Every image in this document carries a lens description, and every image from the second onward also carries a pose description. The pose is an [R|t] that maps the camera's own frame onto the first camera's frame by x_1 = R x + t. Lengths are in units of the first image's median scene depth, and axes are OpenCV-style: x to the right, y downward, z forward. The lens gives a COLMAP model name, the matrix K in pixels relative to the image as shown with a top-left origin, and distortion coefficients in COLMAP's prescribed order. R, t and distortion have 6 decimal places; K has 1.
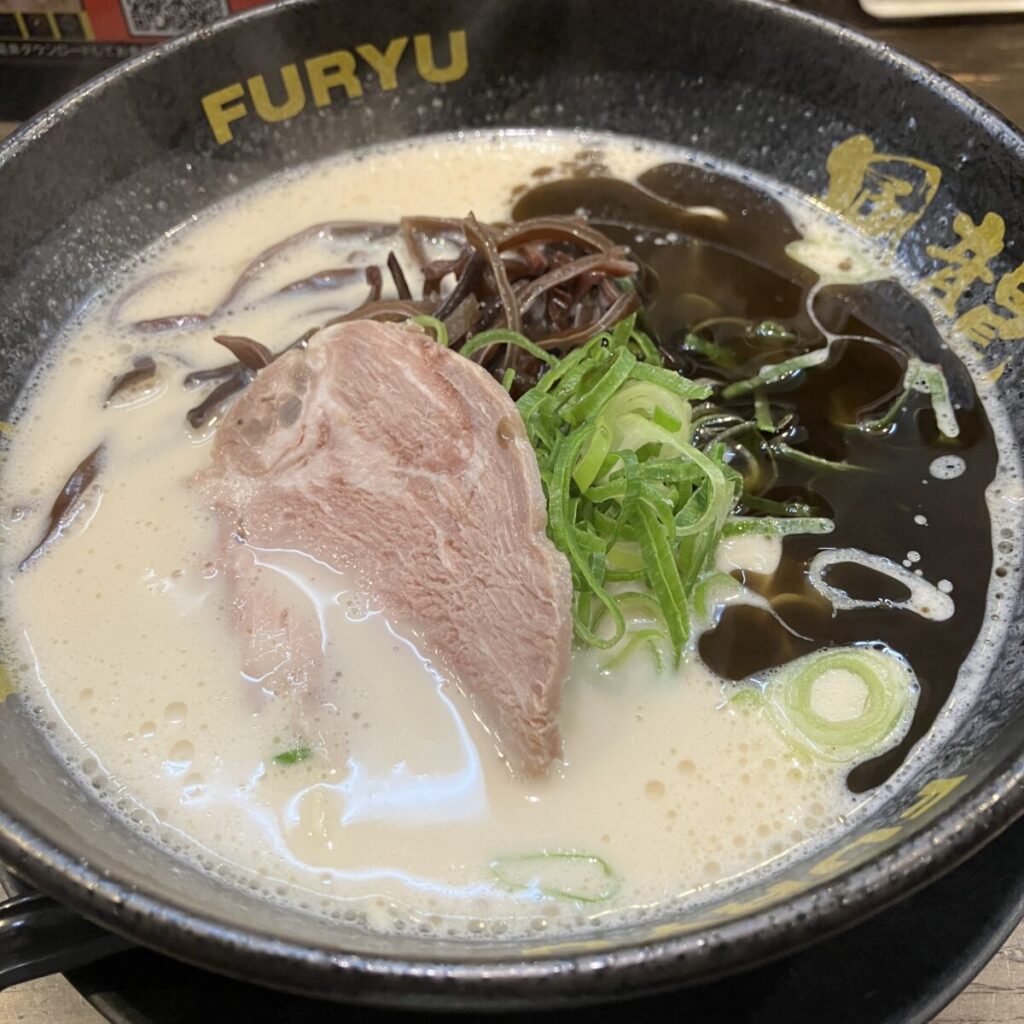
lens RADIAL K [[1160.3, 0, 514.1], [0, 1160.3, 531.1], [0, 0, 1]] dist [-0.087809, 0.068570]
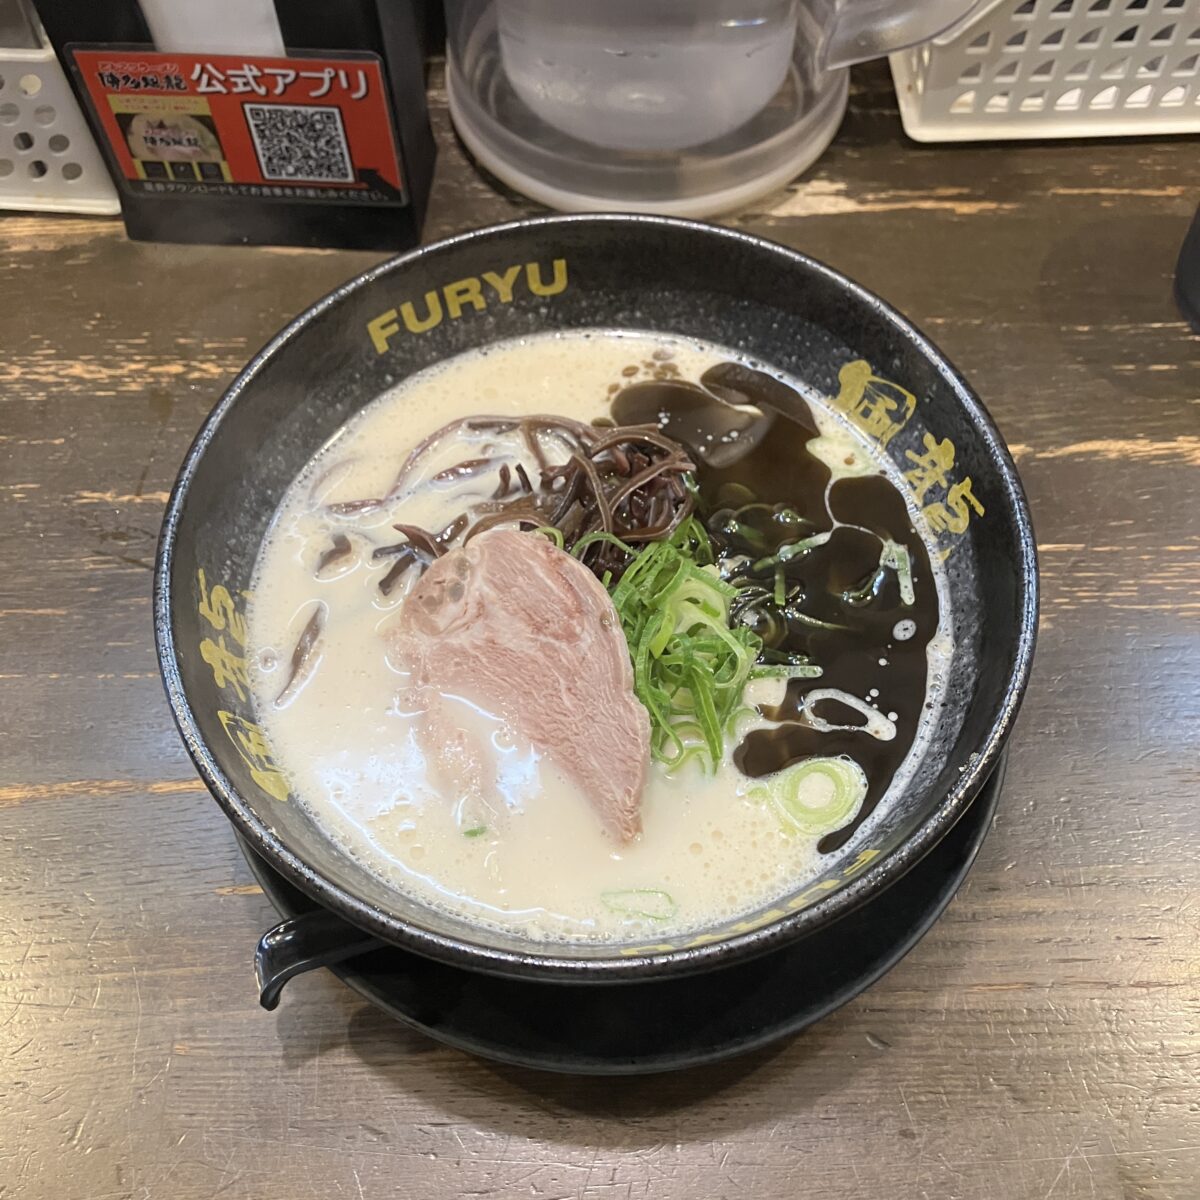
lens RADIAL K [[1391.8, 0, 598.3], [0, 1391.8, 599.9], [0, 0, 1]] dist [-0.012598, -0.027672]
pose [[0.999793, -0.005990, 0.019430, -0.048106], [0.003464, 0.991826, 0.127549, -0.318236], [-0.020035, -0.127455, 0.991642, -0.754731]]
